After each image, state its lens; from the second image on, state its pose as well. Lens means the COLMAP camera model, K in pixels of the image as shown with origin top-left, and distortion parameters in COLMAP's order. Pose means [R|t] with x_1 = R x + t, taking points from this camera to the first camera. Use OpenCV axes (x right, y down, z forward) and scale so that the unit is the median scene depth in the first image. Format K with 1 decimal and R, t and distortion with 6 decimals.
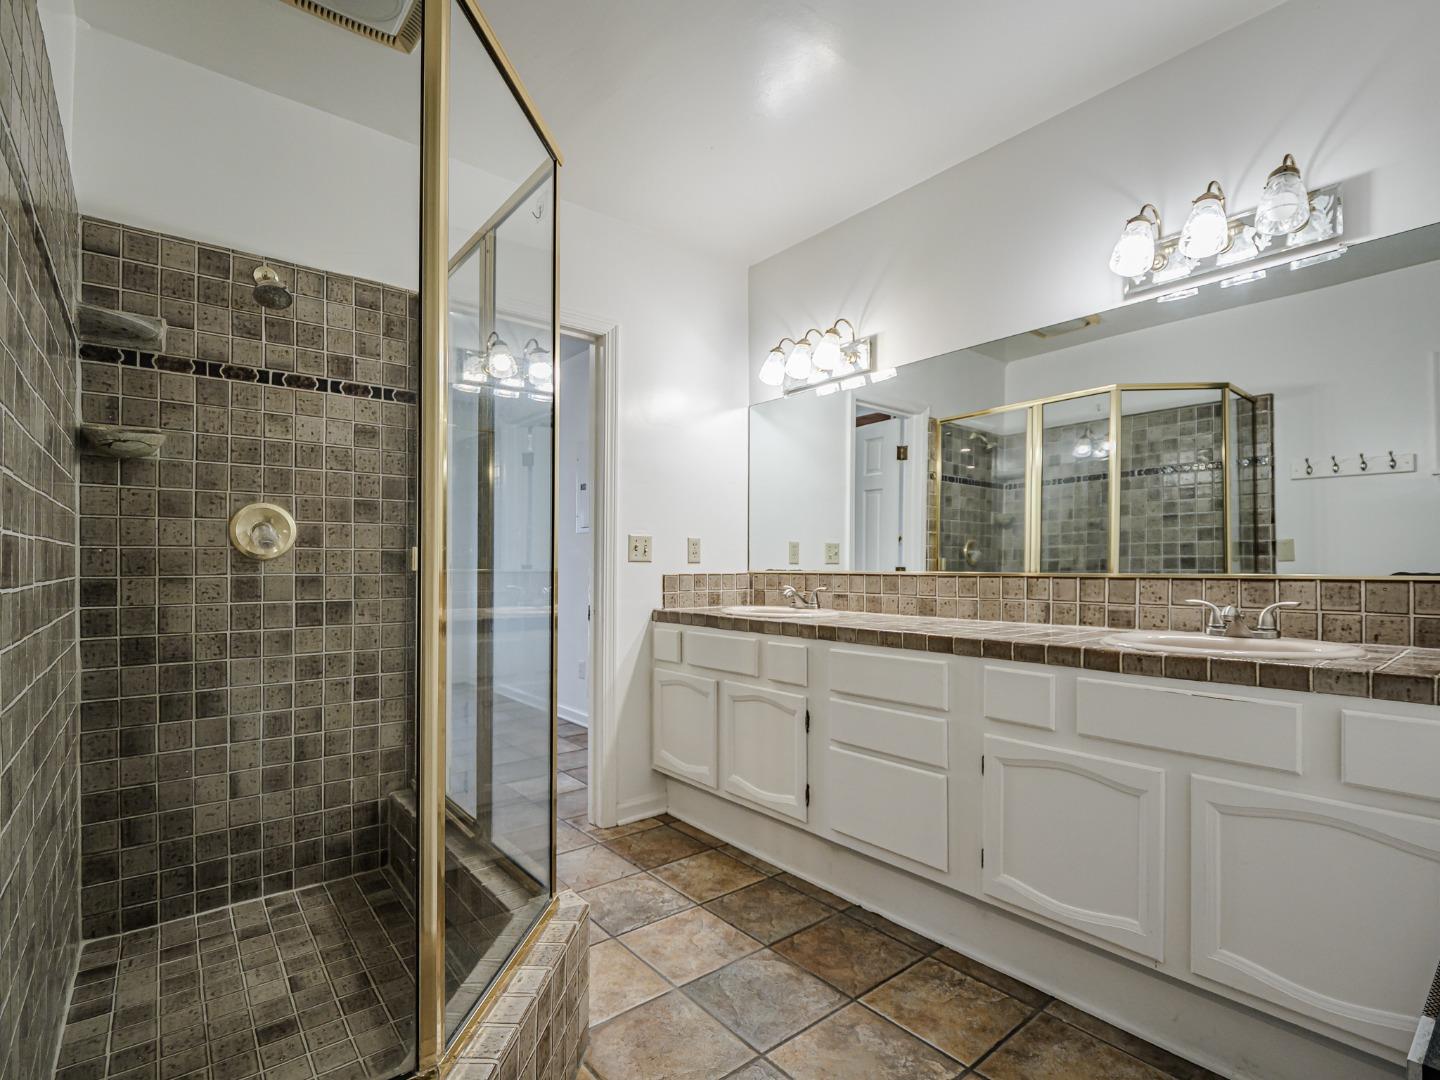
lens RADIAL K [[691.1, 0, 710.8], [0, 691.1, 566.9], [0, 0, 1]] dist [-0.010163, -0.004537]
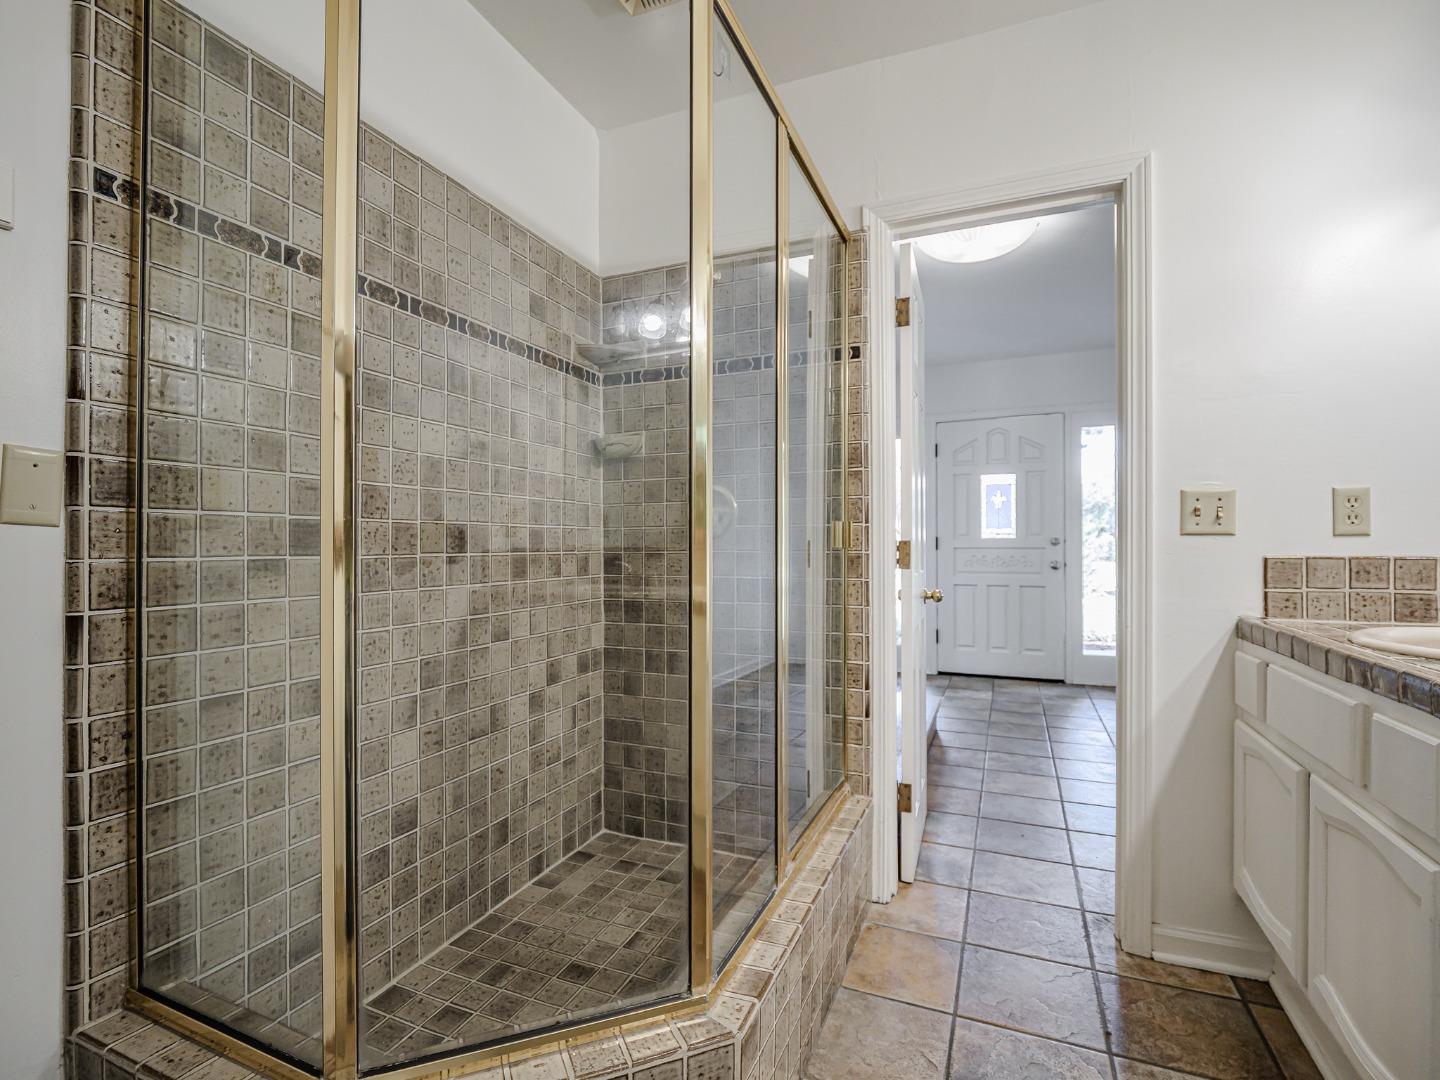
lens RADIAL K [[691.1, 0, 718.4], [0, 691.1, 540.8], [0, 0, 1]] dist [-0.010163, -0.004537]
pose [[0.467901, -0.007670, -0.883748, 0.335830], [-0.001200, 0.999956, -0.009314, 0.005467], [0.883780, 0.005419, 0.467871, 0.530098]]
